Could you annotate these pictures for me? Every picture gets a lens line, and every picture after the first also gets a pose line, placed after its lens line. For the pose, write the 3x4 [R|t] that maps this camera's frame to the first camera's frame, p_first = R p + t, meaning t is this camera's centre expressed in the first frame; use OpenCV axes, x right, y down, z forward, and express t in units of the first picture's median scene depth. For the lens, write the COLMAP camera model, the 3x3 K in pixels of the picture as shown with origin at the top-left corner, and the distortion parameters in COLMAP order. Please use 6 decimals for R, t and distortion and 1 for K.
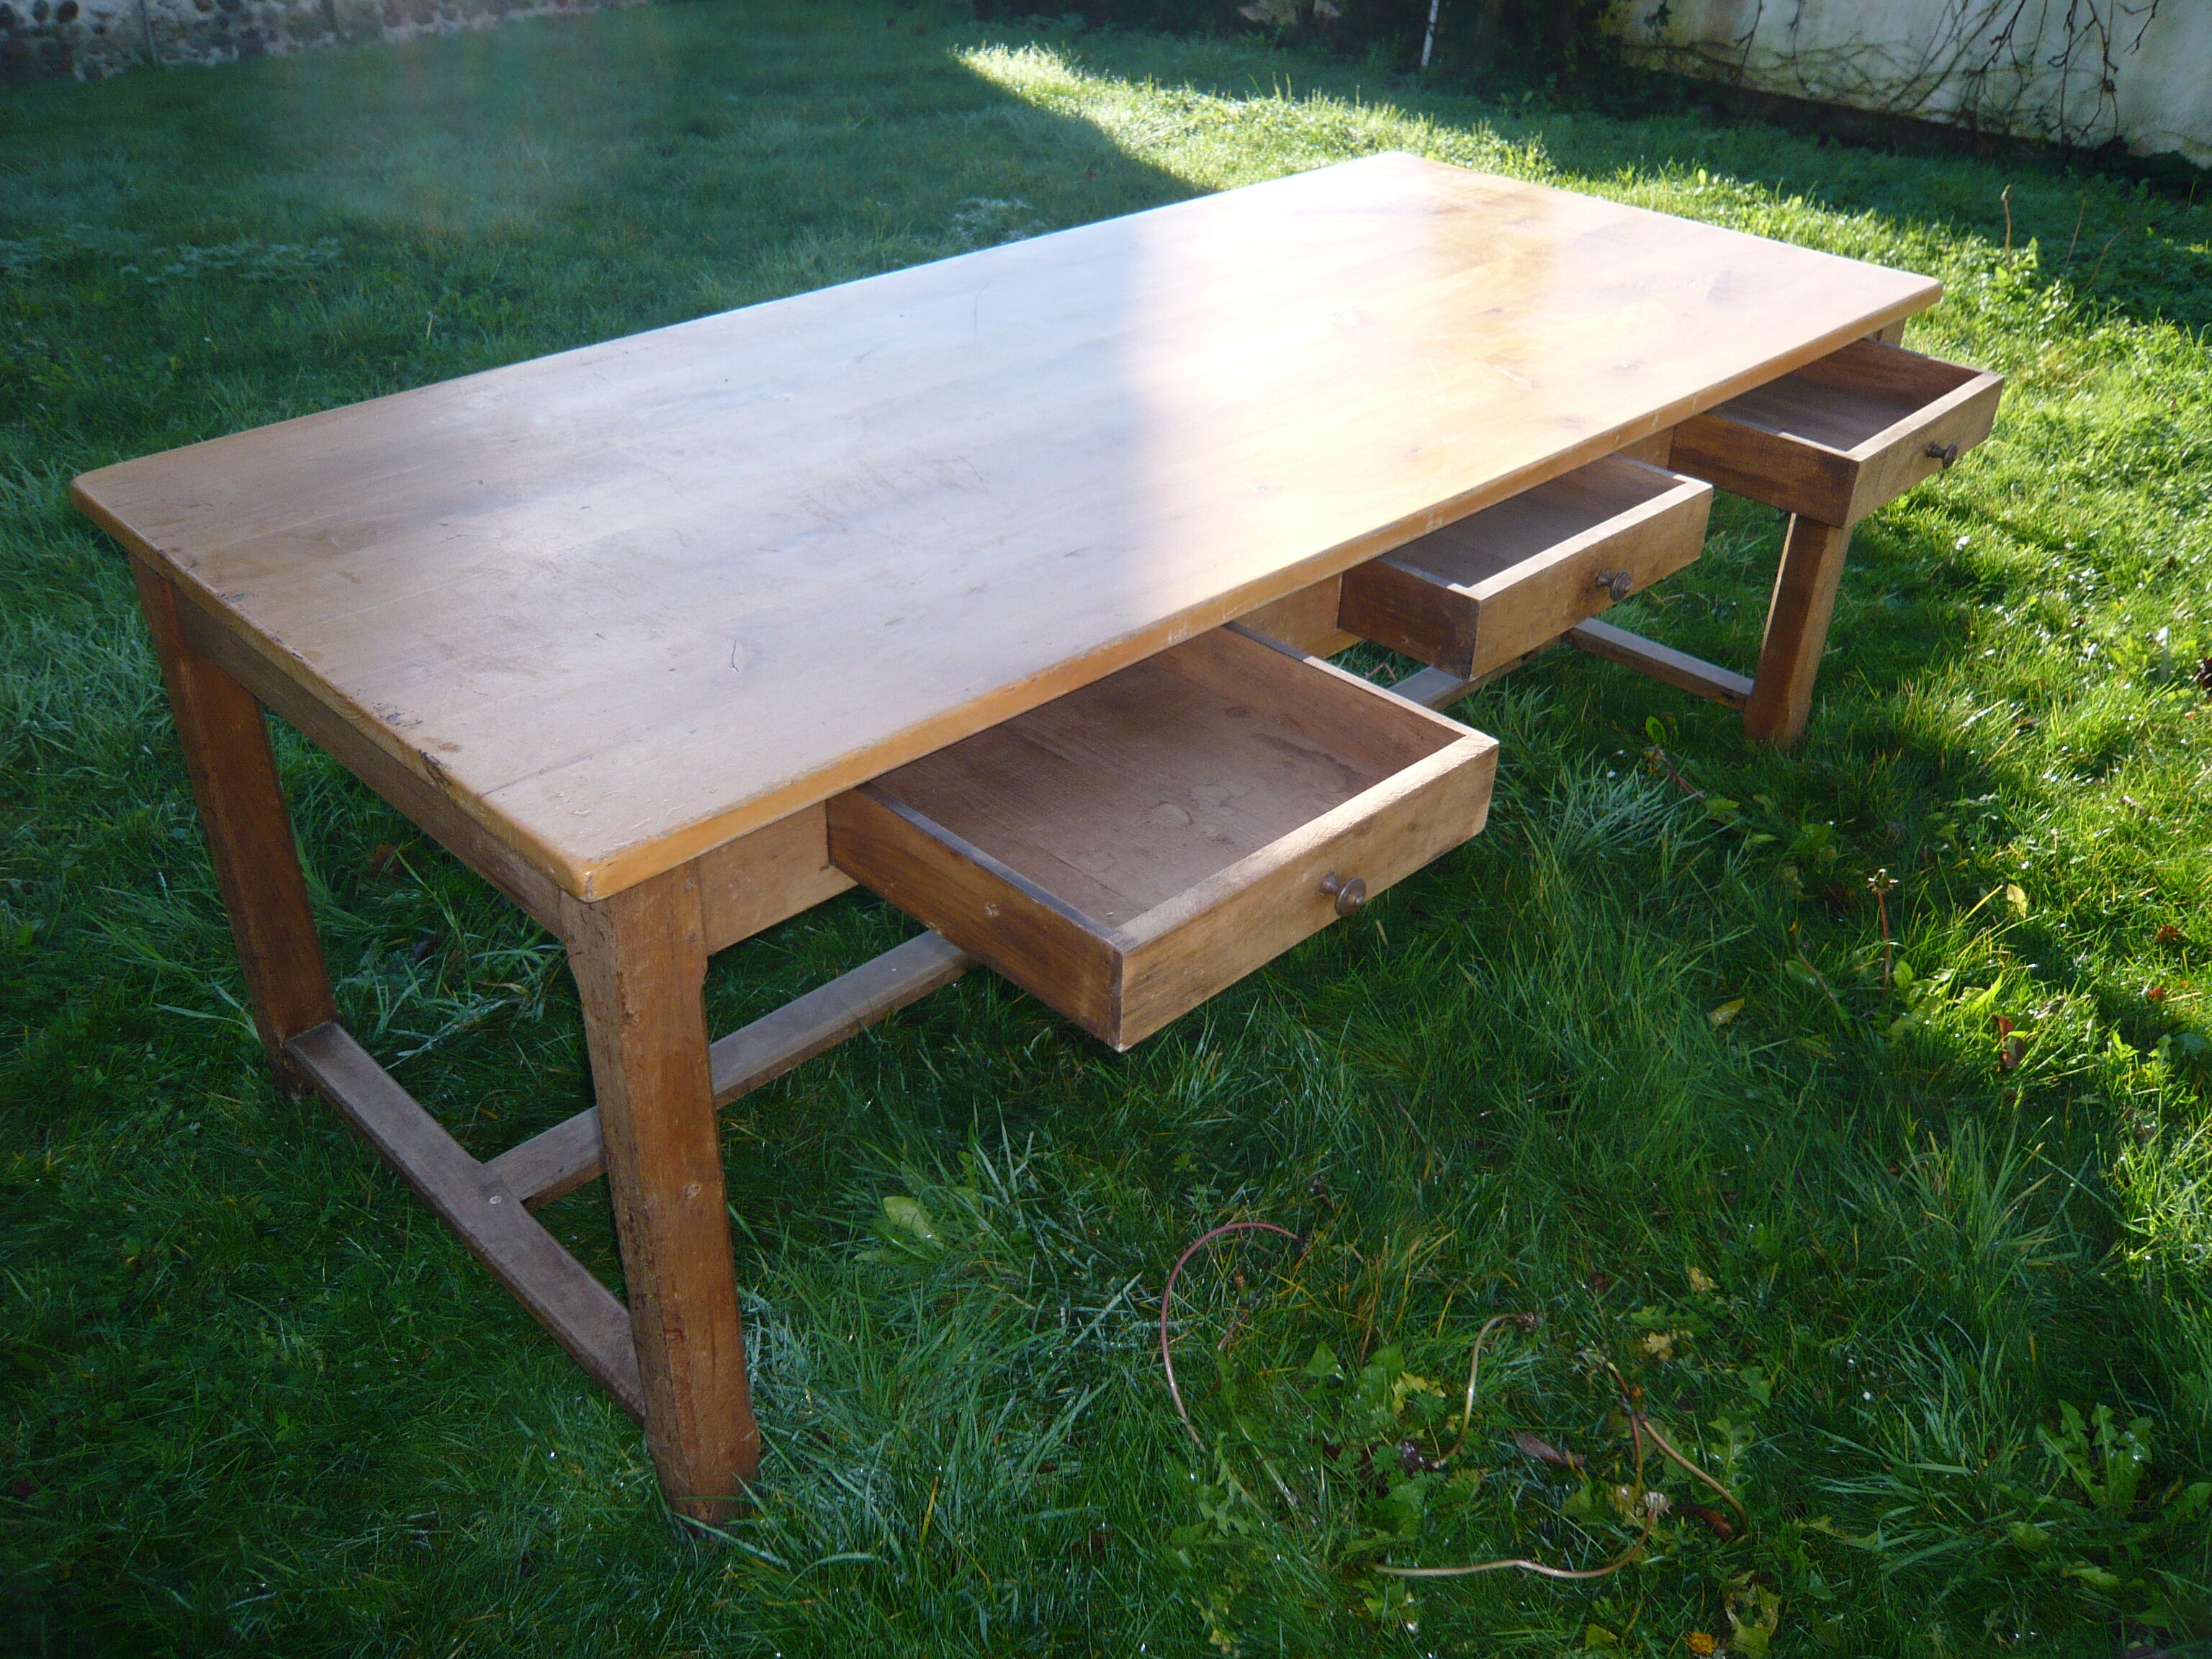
lens RADIAL K [[1865.4, 0, 1106.0], [0, 1865.4, 829.5], [0, 0, 1]] dist [-0.079884, 0.013263]
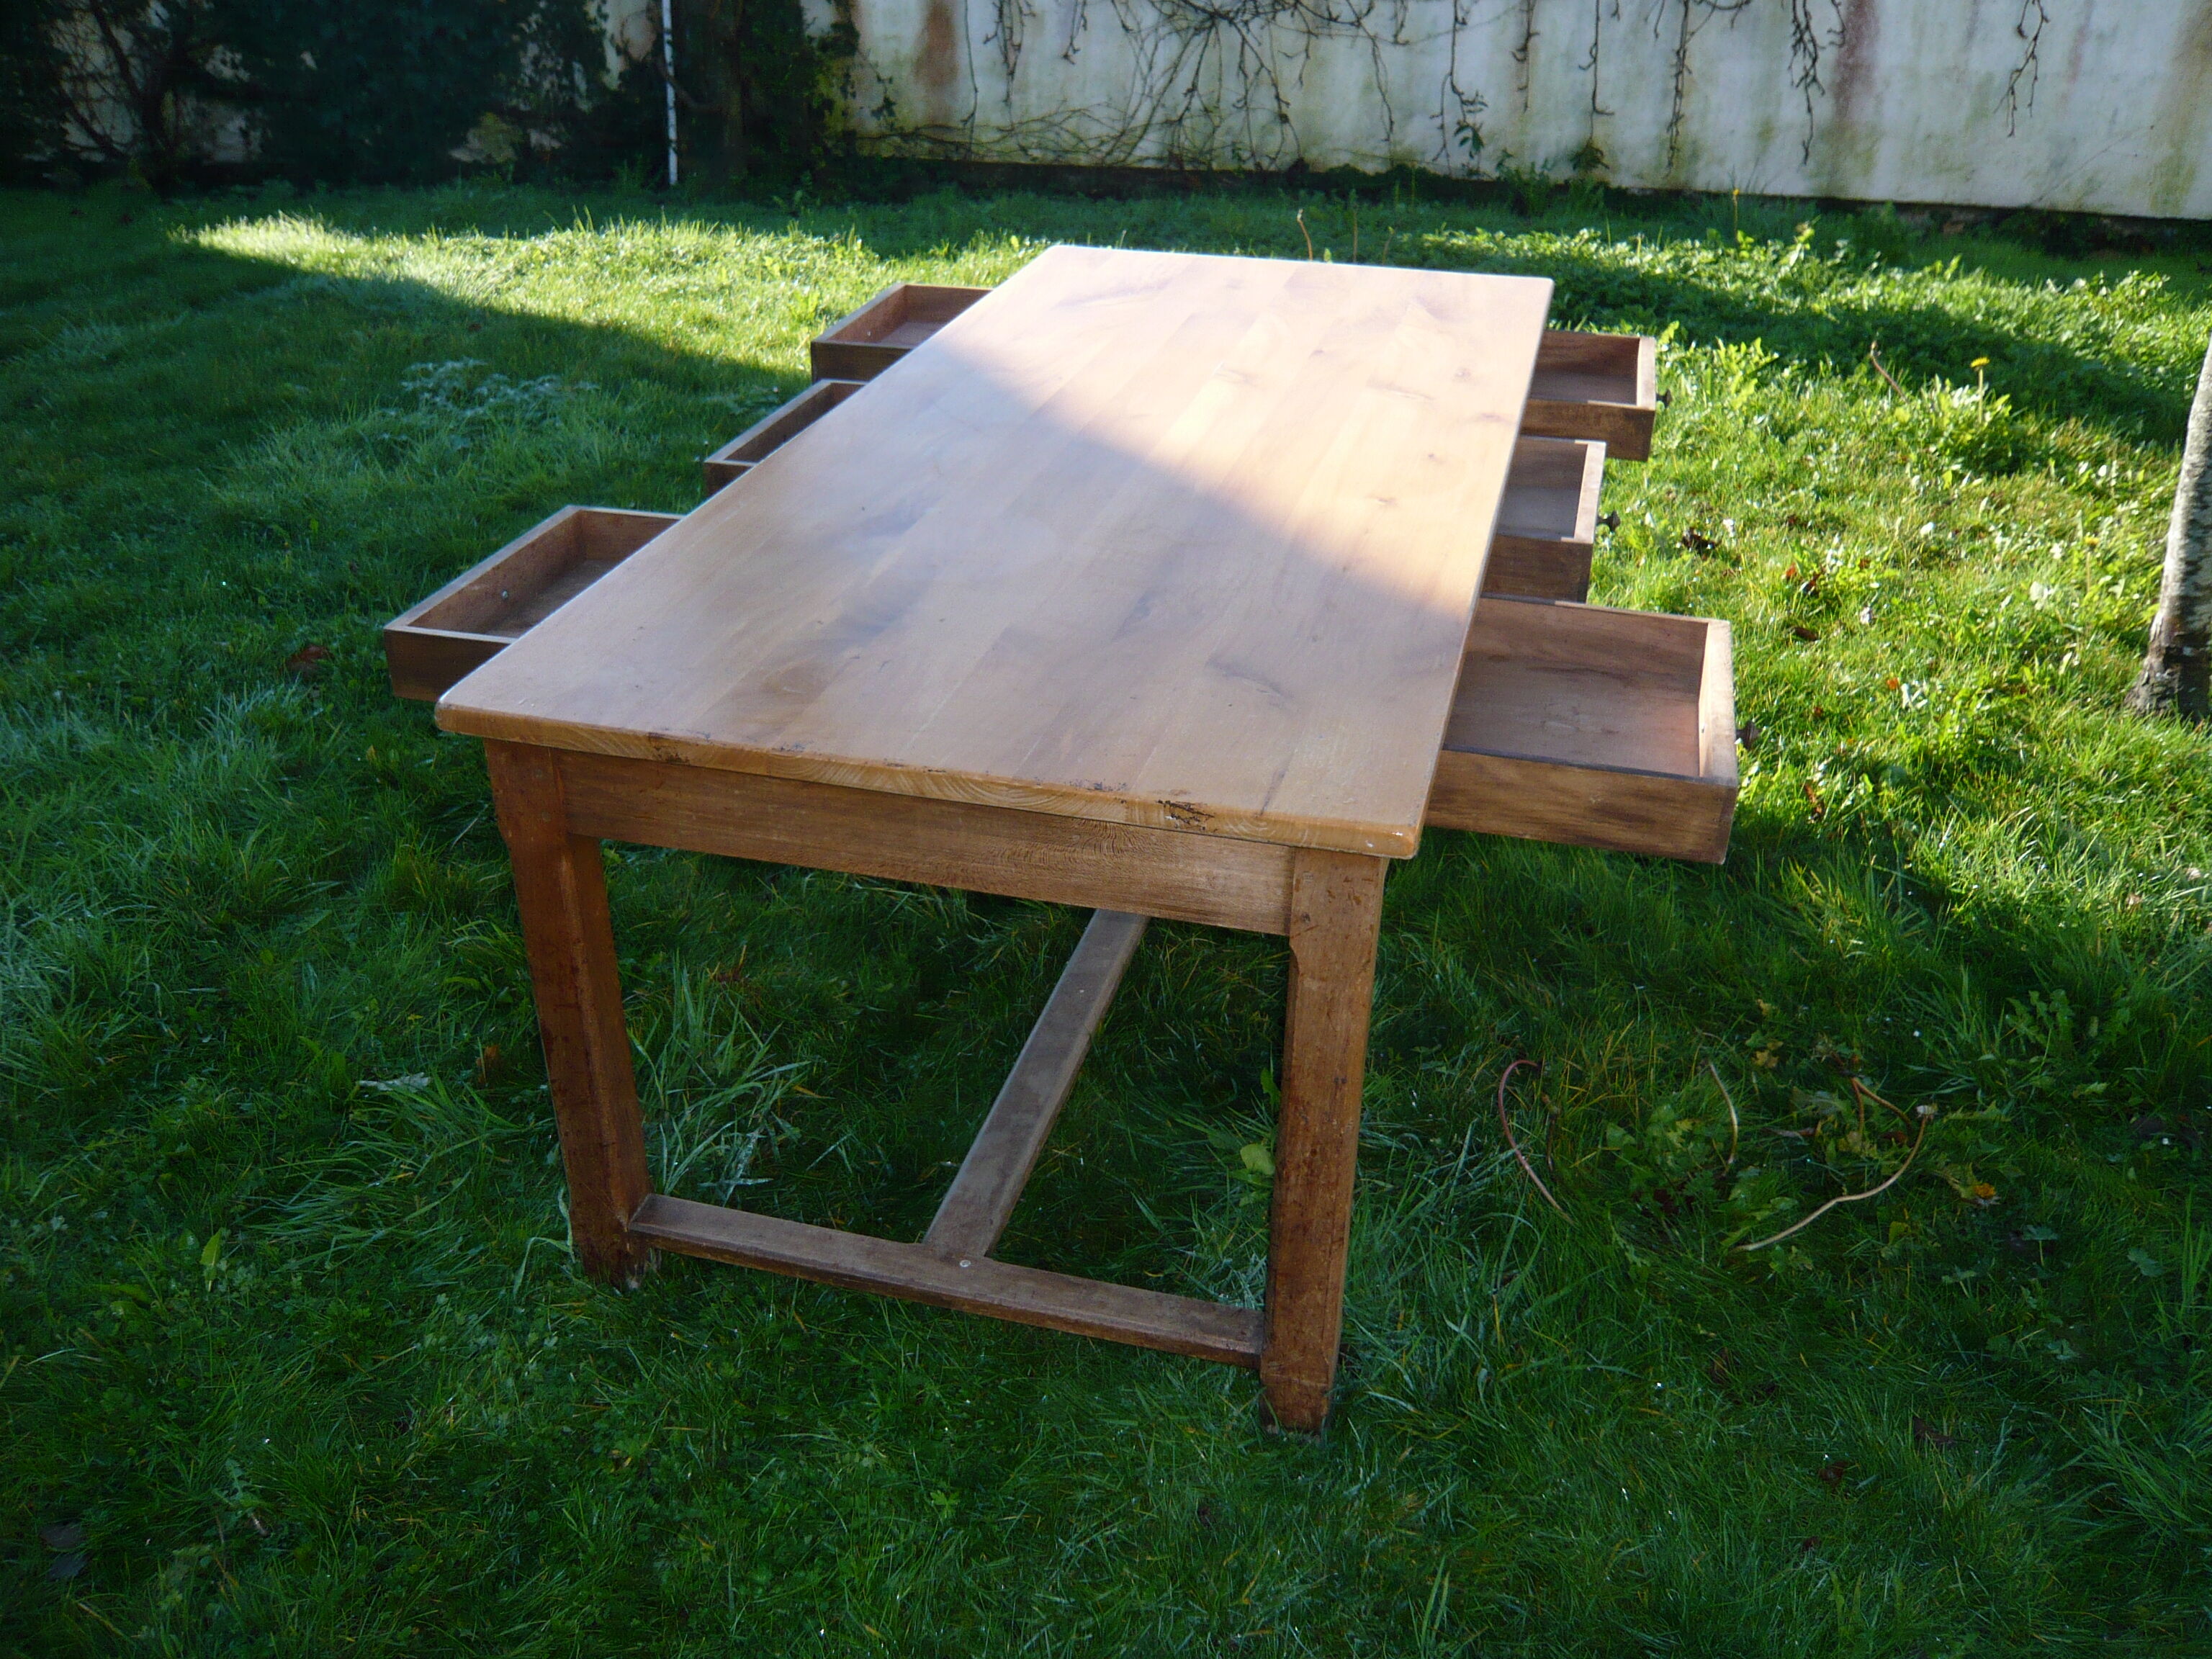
lens RADIAL K [[1865.4, 0, 1106.0], [0, 1865.4, 829.5], [0, 0, 1]] dist [-0.079884, 0.013263]
pose [[0.871318, -0.259292, 0.416620, -0.166227], [0.278954, 0.960200, 0.014197, -0.009437], [-0.403720, 0.103848, 0.908970, -0.014409]]
